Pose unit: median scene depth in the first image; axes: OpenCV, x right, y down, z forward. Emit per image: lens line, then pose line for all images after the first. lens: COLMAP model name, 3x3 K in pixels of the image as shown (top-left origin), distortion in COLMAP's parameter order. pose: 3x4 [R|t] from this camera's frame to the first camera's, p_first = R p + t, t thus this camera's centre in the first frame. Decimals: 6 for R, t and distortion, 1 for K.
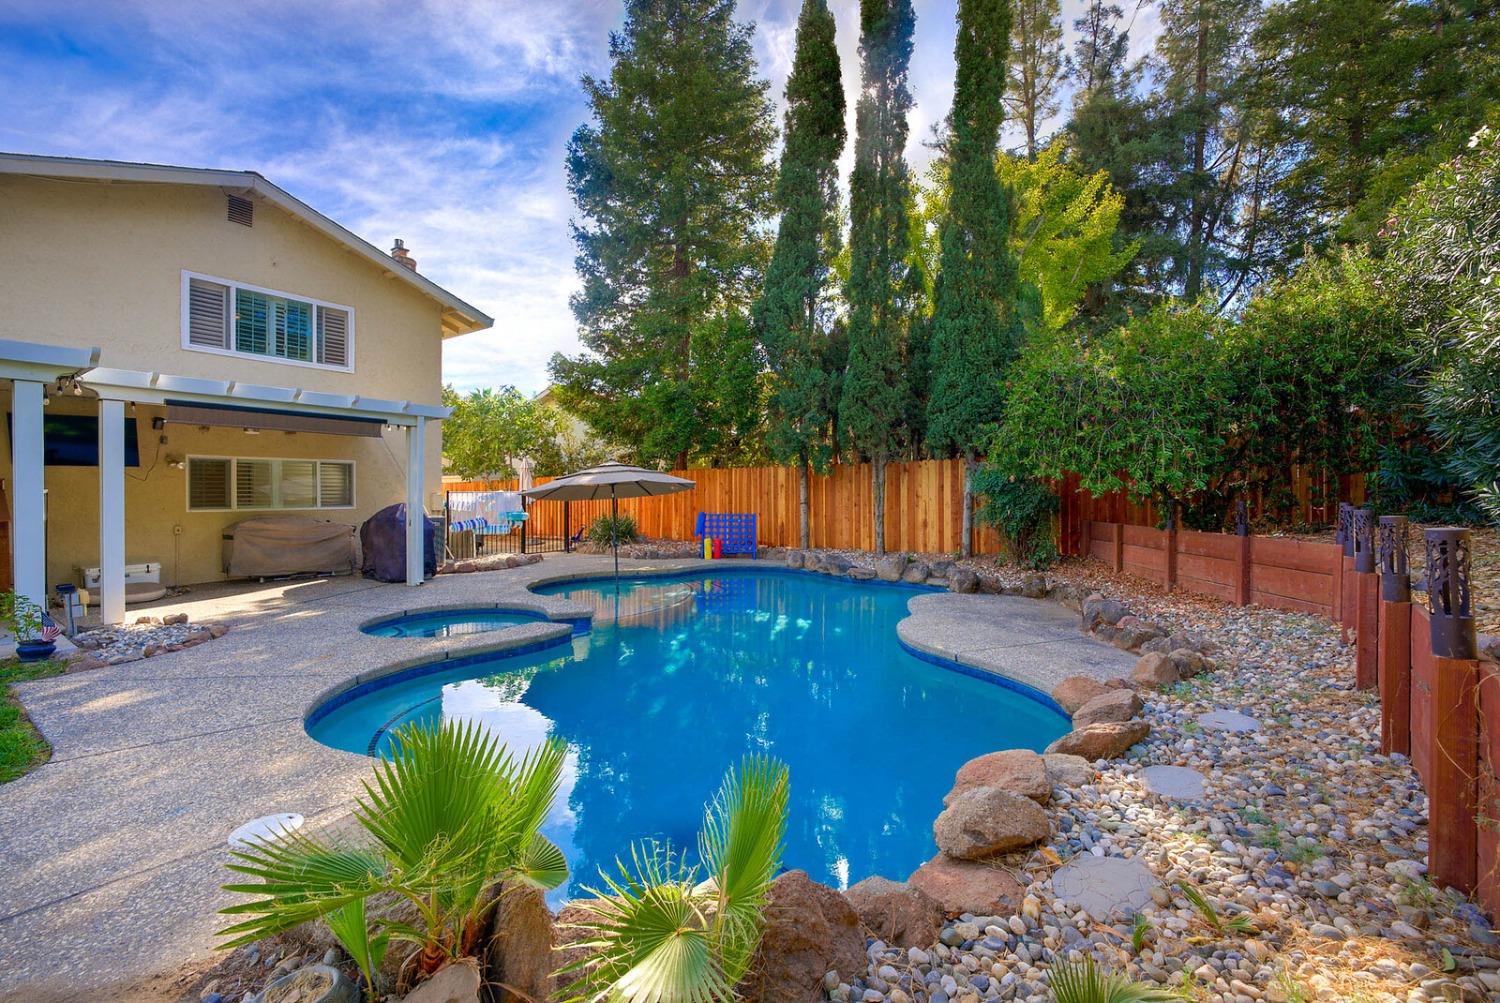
lens RADIAL K [[609.5, 0, 751.7], [0, 609.5, 496.8], [0, 0, 1]] dist [-0.010914, -0.000198]
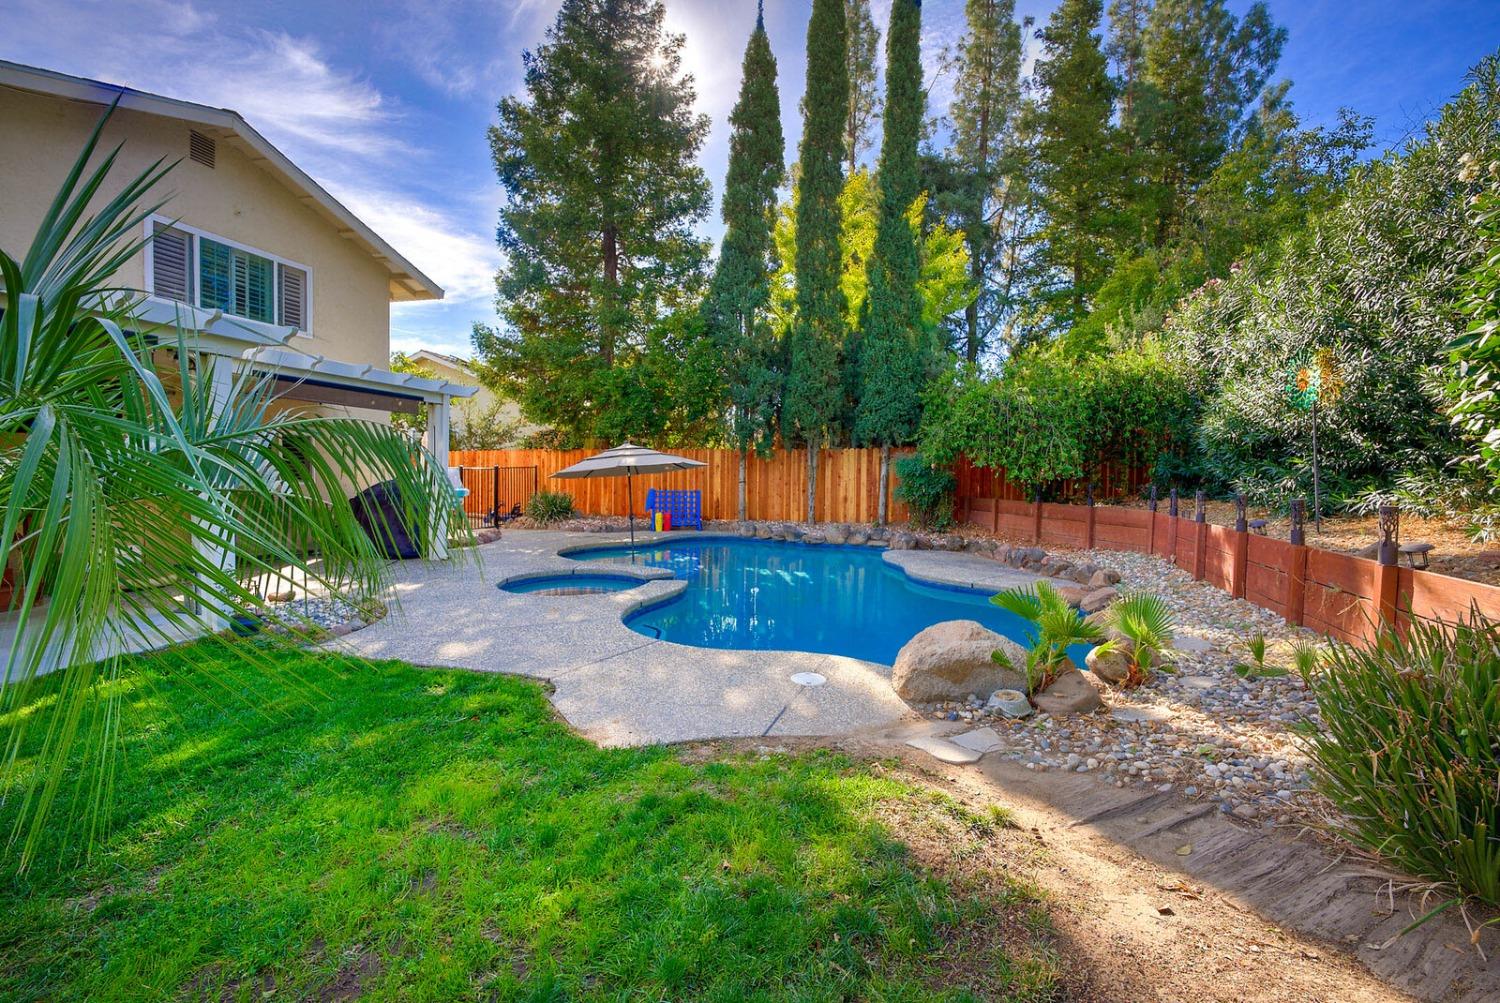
lens RADIAL K [[609.5, 0, 752.3], [0, 609.5, 498.2], [0, 0, 1]] dist [-0.010914, -0.000198]
pose [[0.936974, -0.001402, 0.349397, -0.337629], [-0.013045, 0.999154, 0.038993, -0.004291], [-0.349157, -0.041093, 0.936163, -0.111486]]
